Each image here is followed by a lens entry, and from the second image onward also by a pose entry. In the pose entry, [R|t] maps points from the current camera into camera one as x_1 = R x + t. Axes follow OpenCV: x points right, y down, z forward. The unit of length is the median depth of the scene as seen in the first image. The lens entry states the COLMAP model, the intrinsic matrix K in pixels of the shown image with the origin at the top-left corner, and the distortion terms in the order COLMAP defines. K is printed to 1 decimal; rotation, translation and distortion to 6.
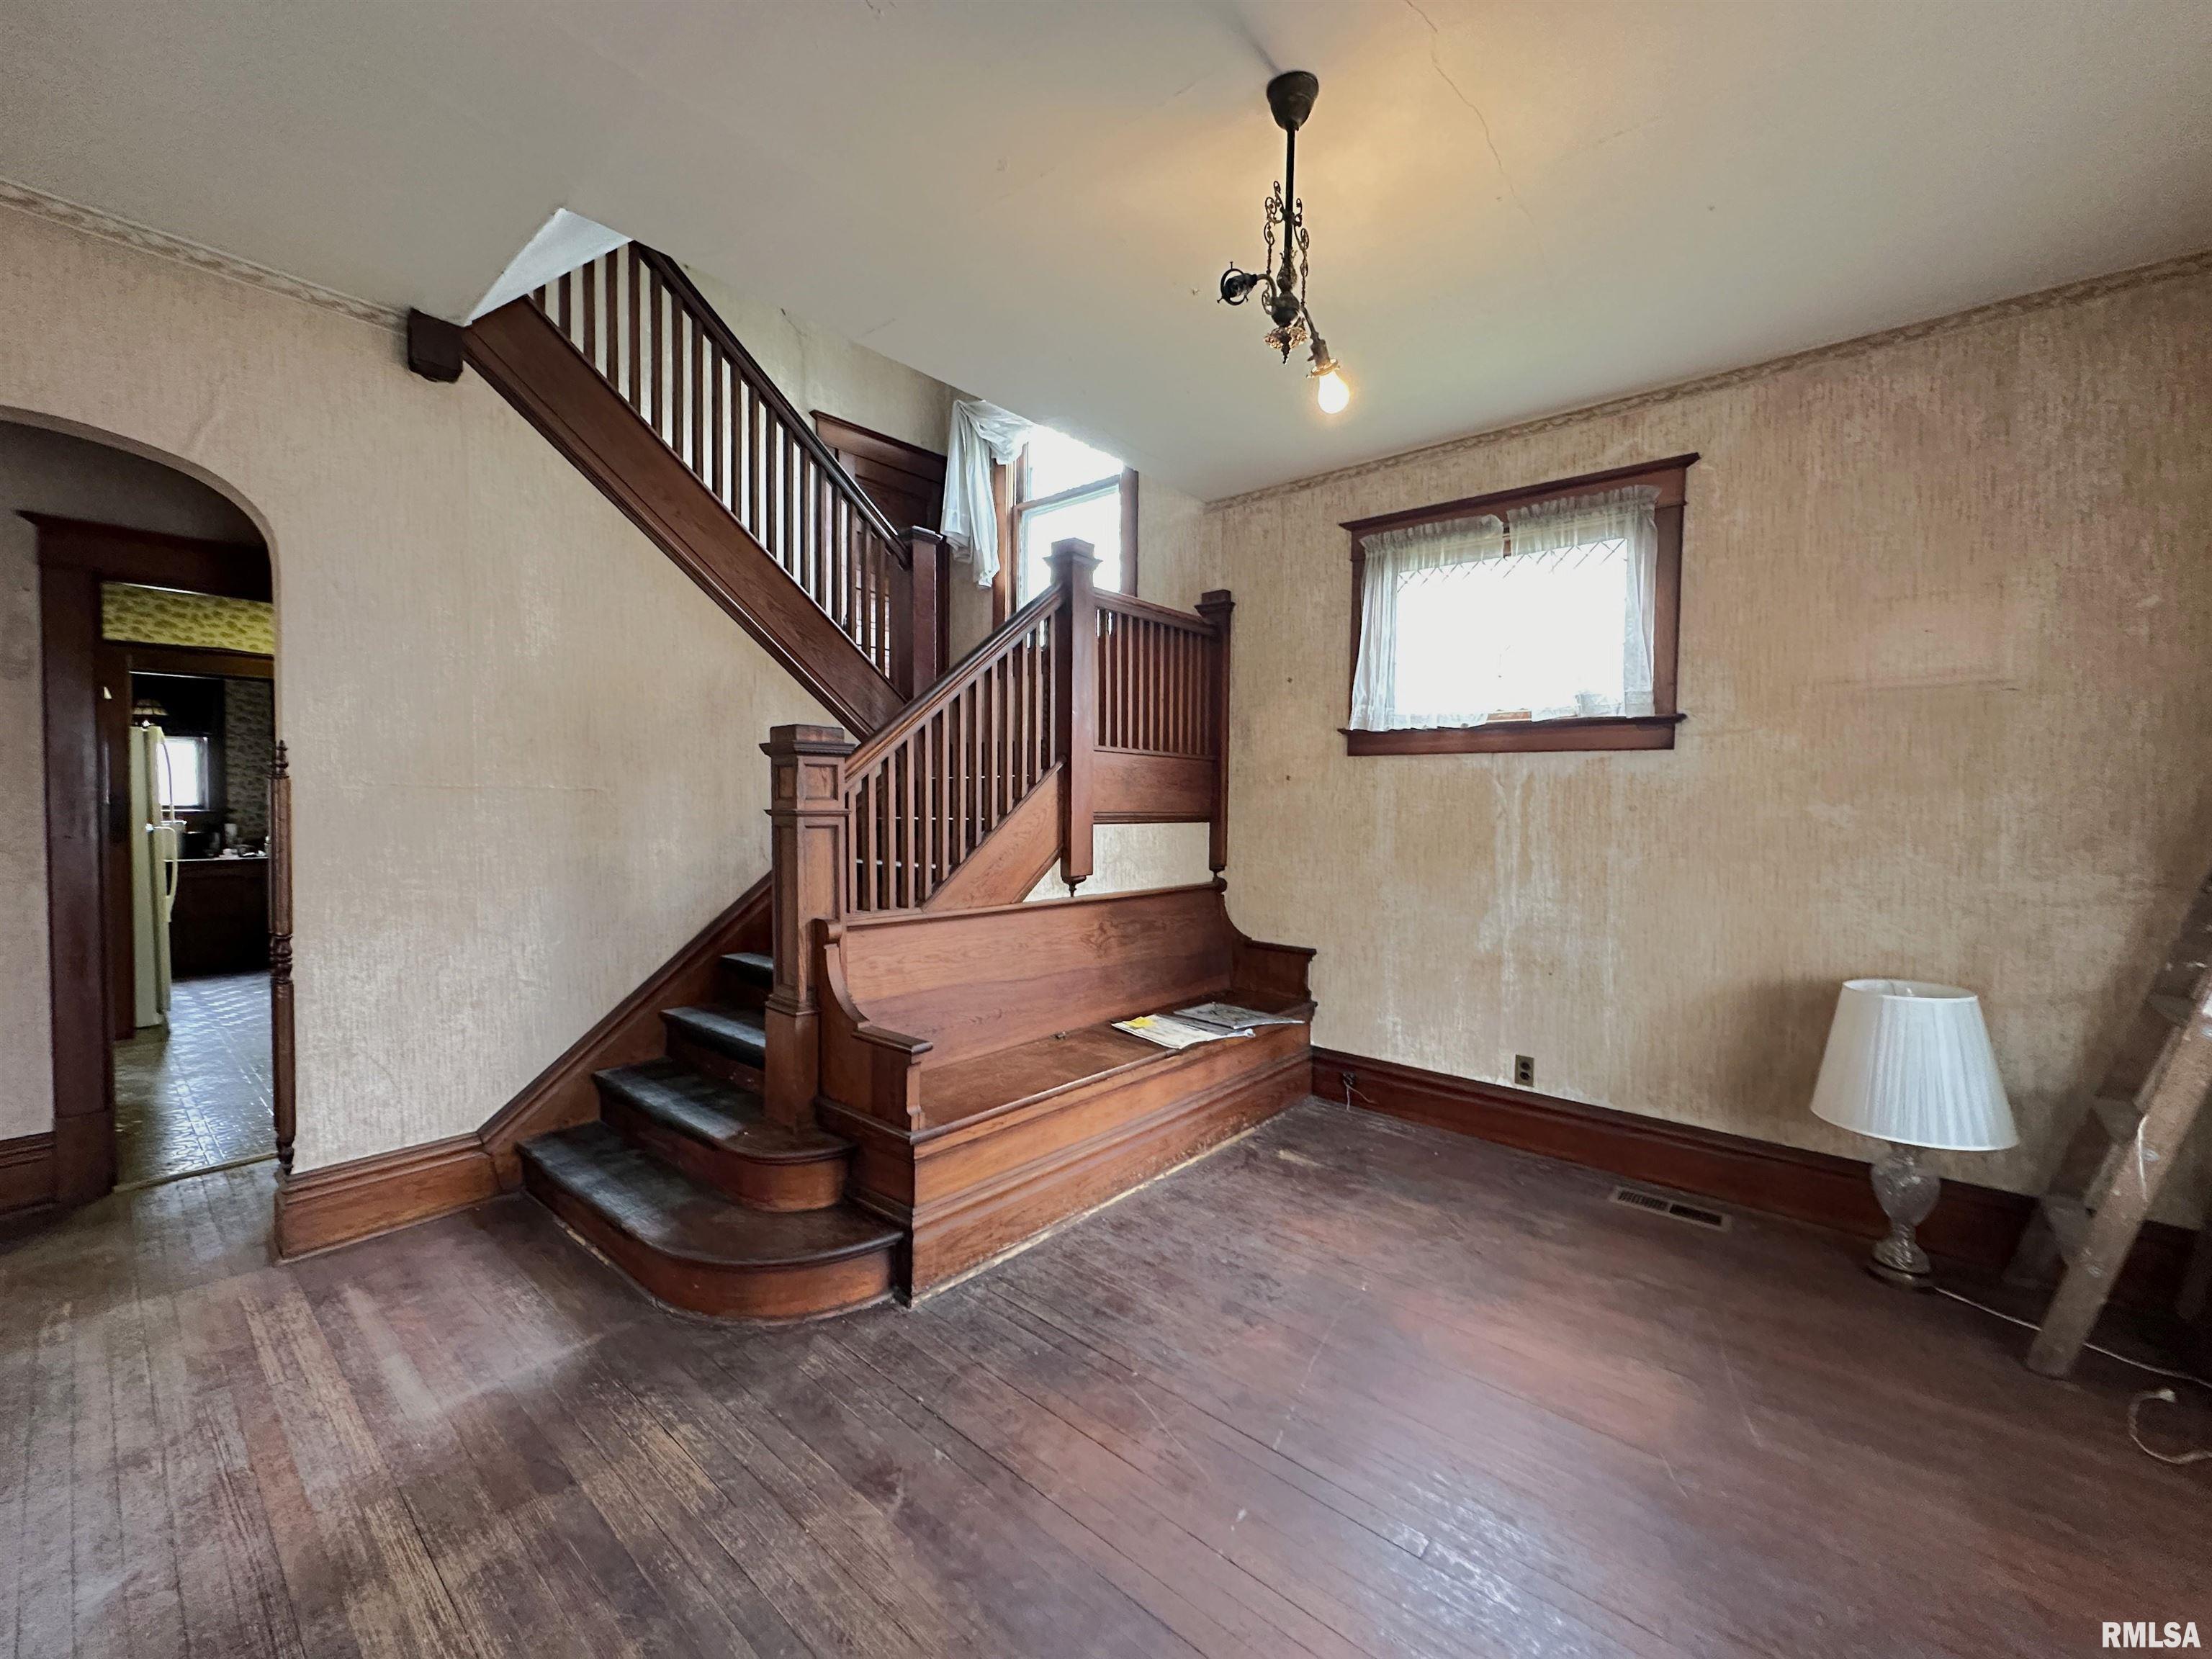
lens RADIAL K [[892.0, 0, 1090.9], [0, 892.0, 830.1], [0, 0, 1]] dist [-0.003514, 0.001233]
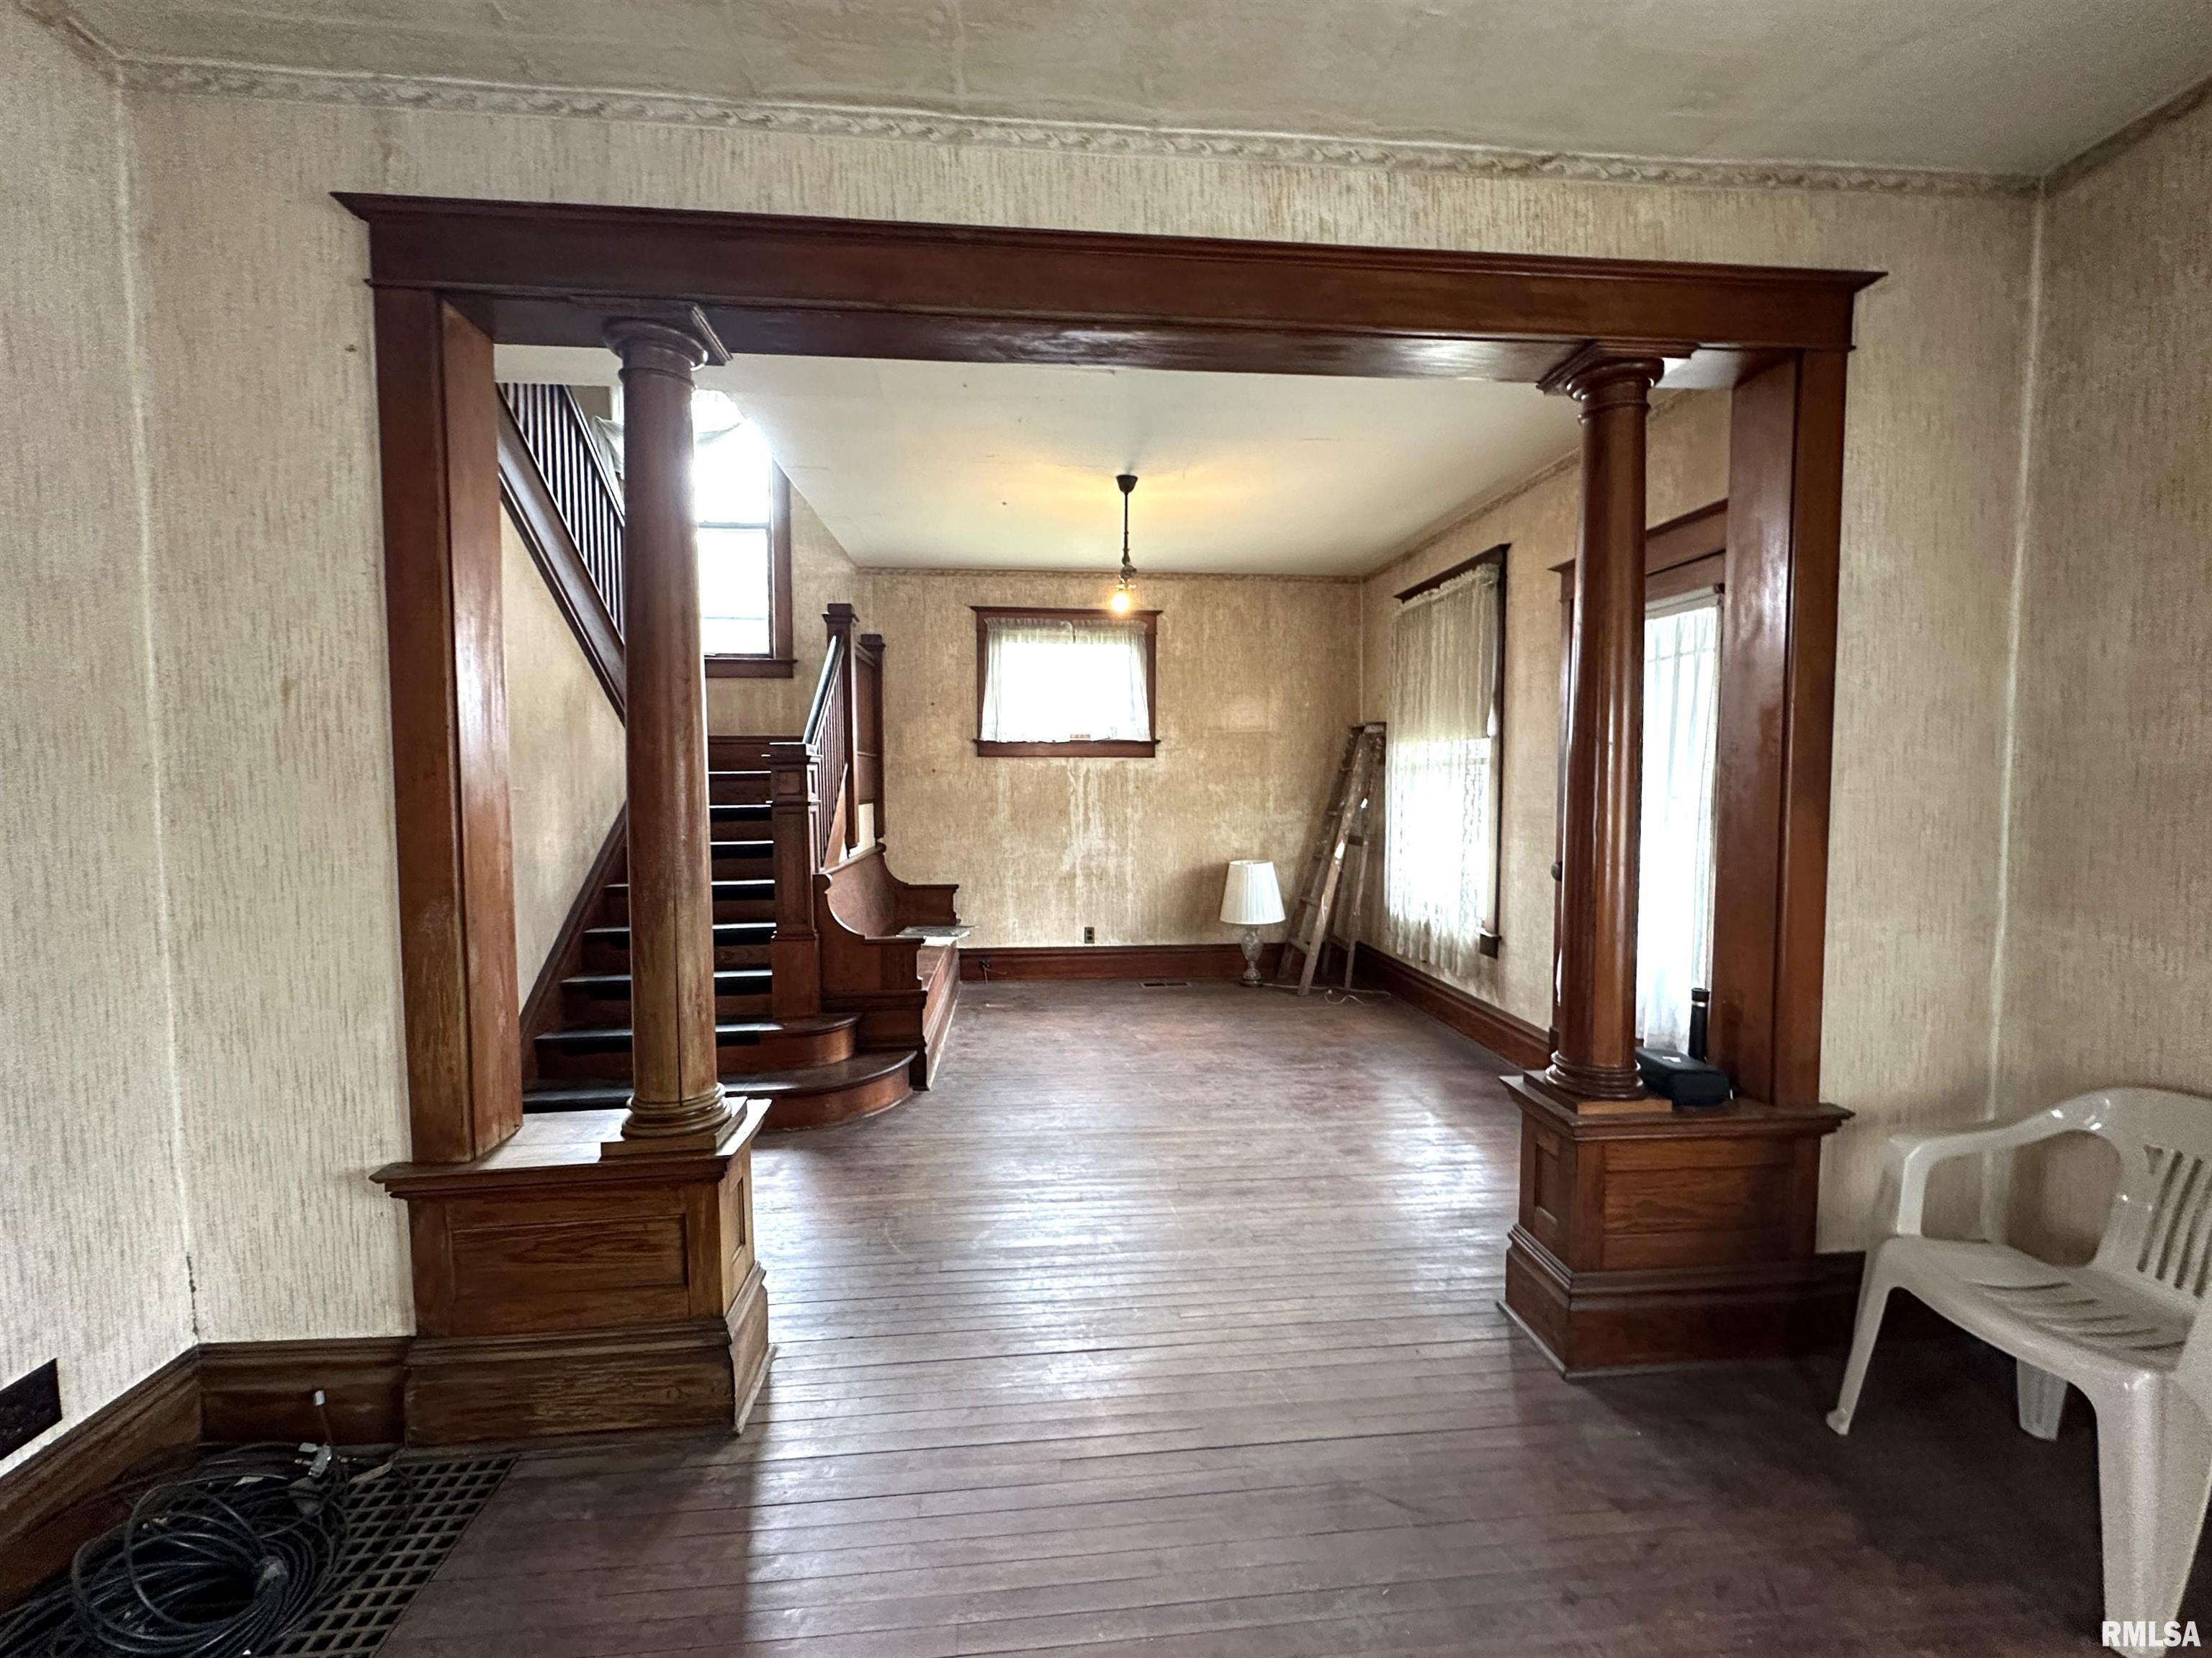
lens RADIAL K [[891.9, 0, 1125.6], [0, 891.9, 830.2], [0, 0, 1]] dist [-0.003514, 0.001233]
pose [[0.693985, -0.055530, 0.717845, -0.816995], [0.035459, 0.998448, 0.042955, -0.016668], [-0.719115, -0.004356, 0.694877, -0.327848]]
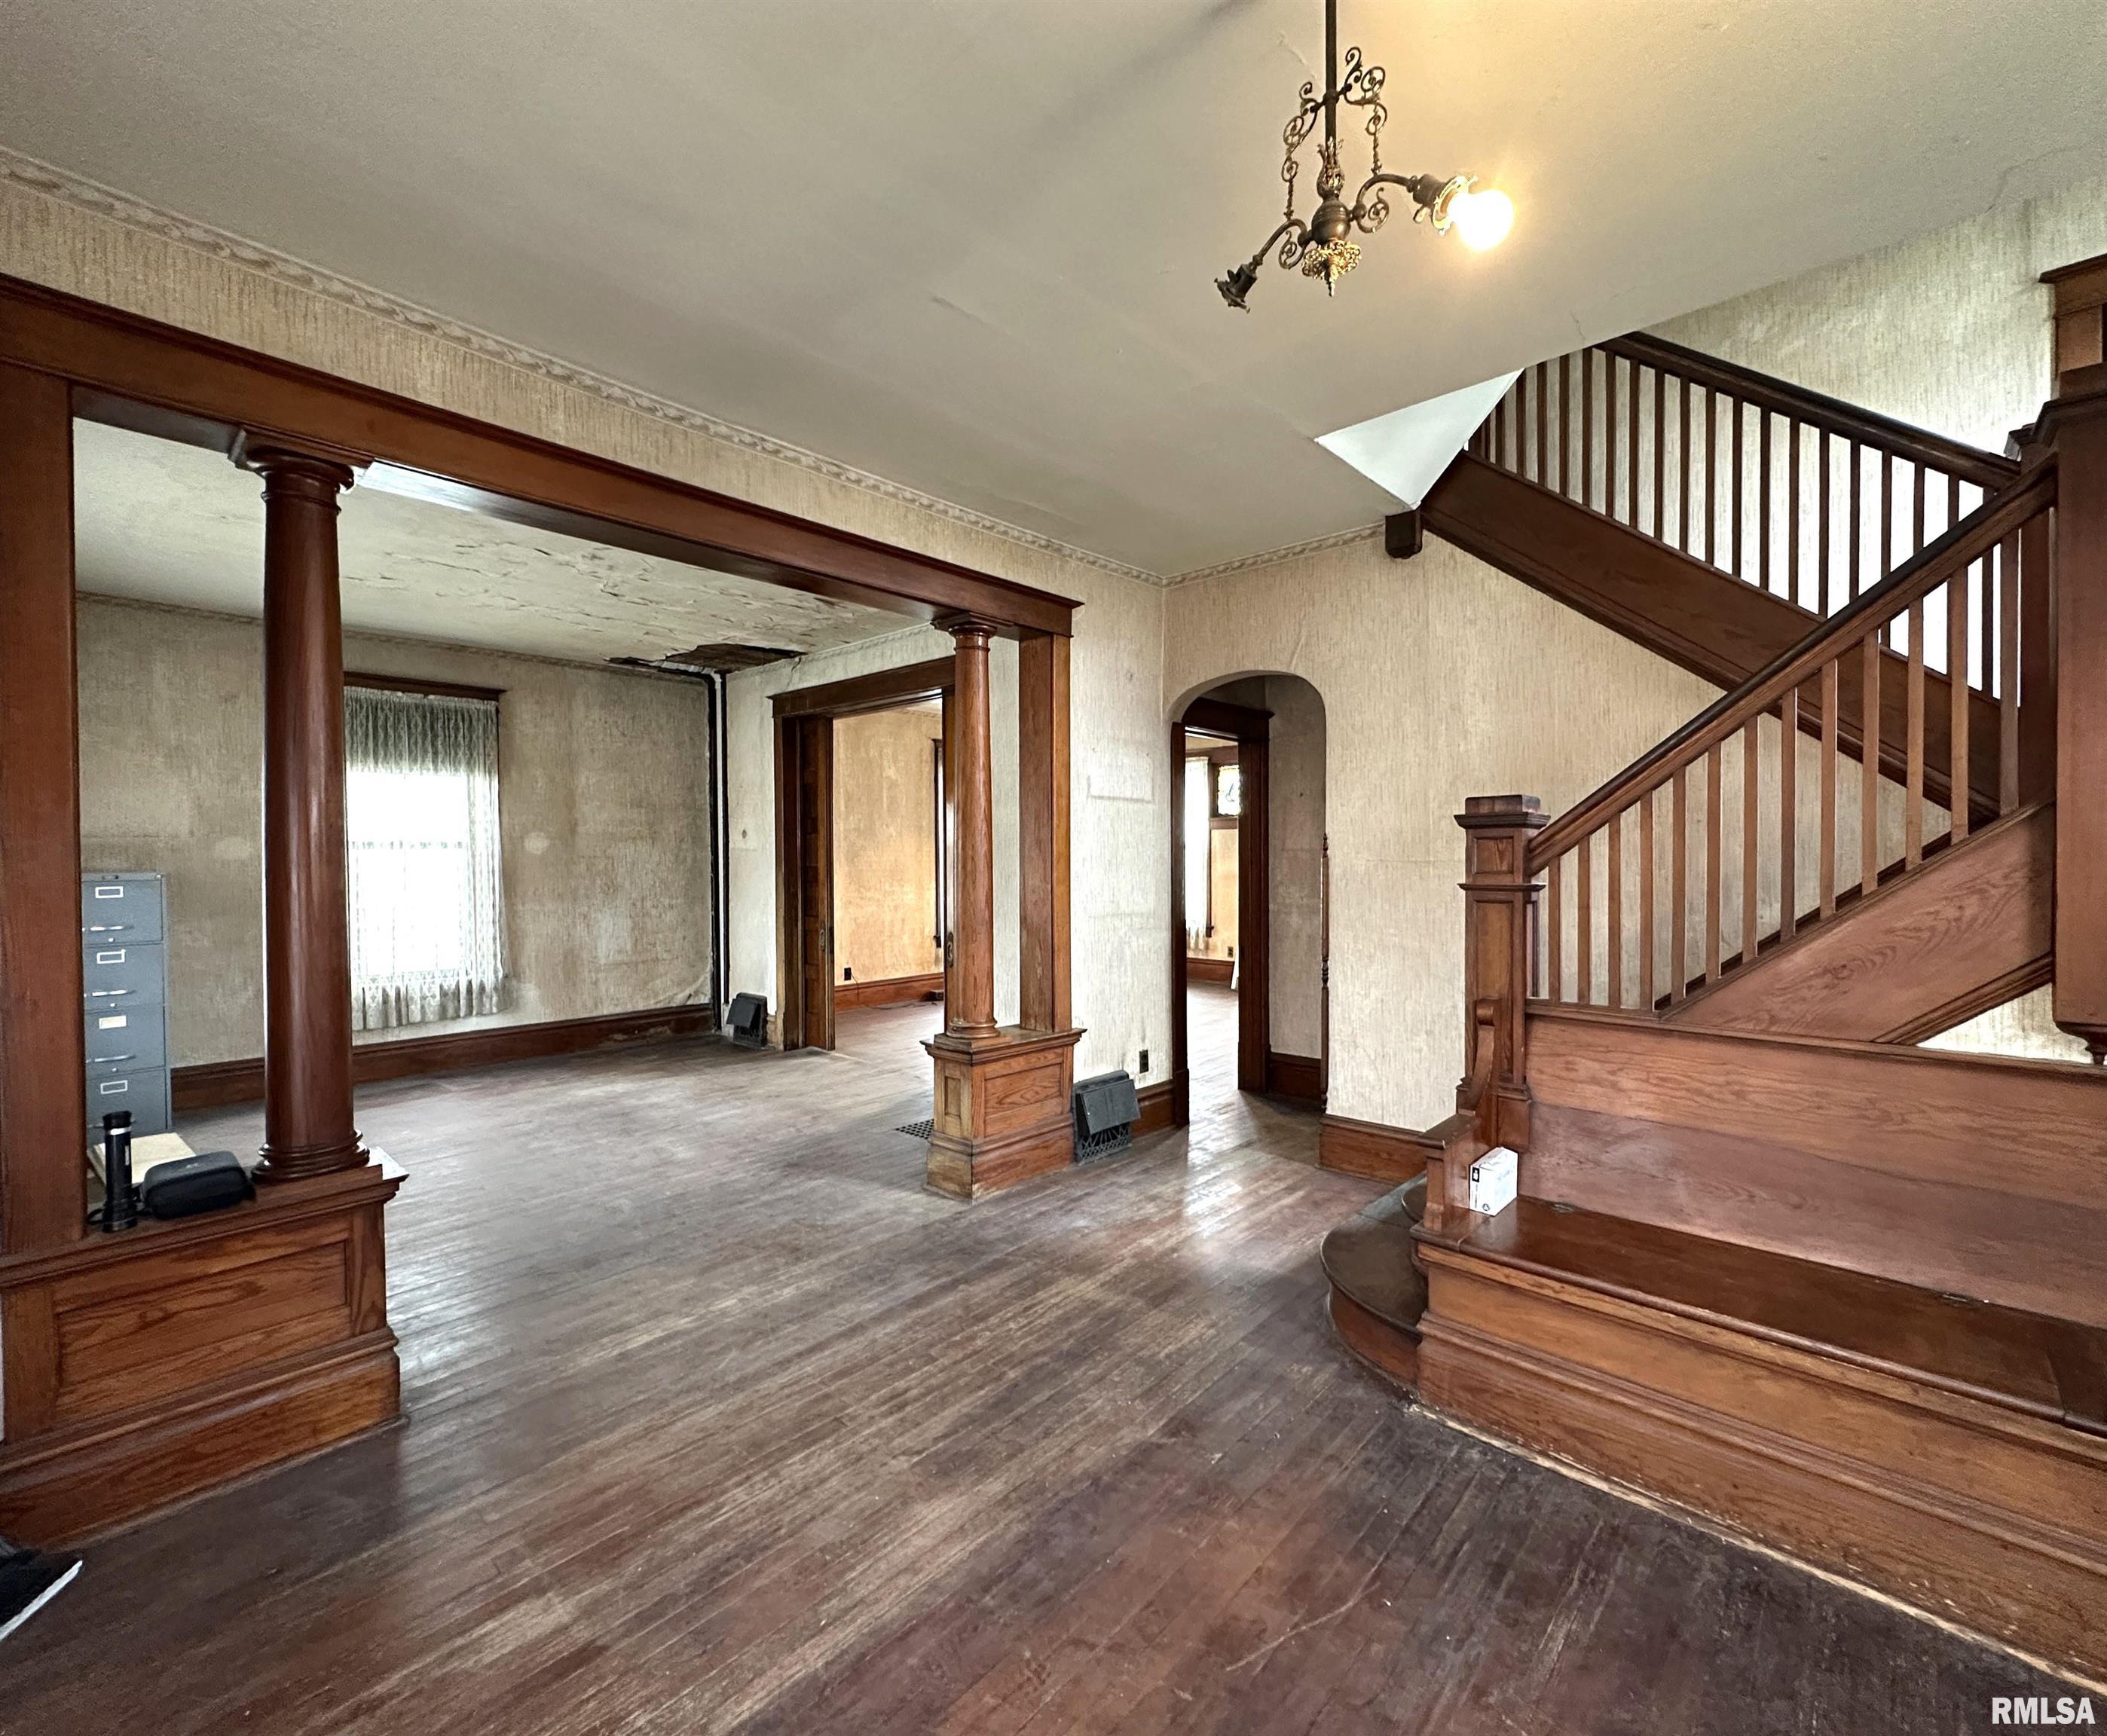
lens RADIAL K [[936.3, 0, 1086.1], [0, 936.3, 870.2], [0, 0, 1]] dist [-0.002851, -0.000227]
pose [[-0.020928, 0.005604, -0.999765, 0.591462], [-0.028470, 0.999575, 0.006199, -0.026759], [0.999376, 0.028593, -0.020759, 0.487920]]
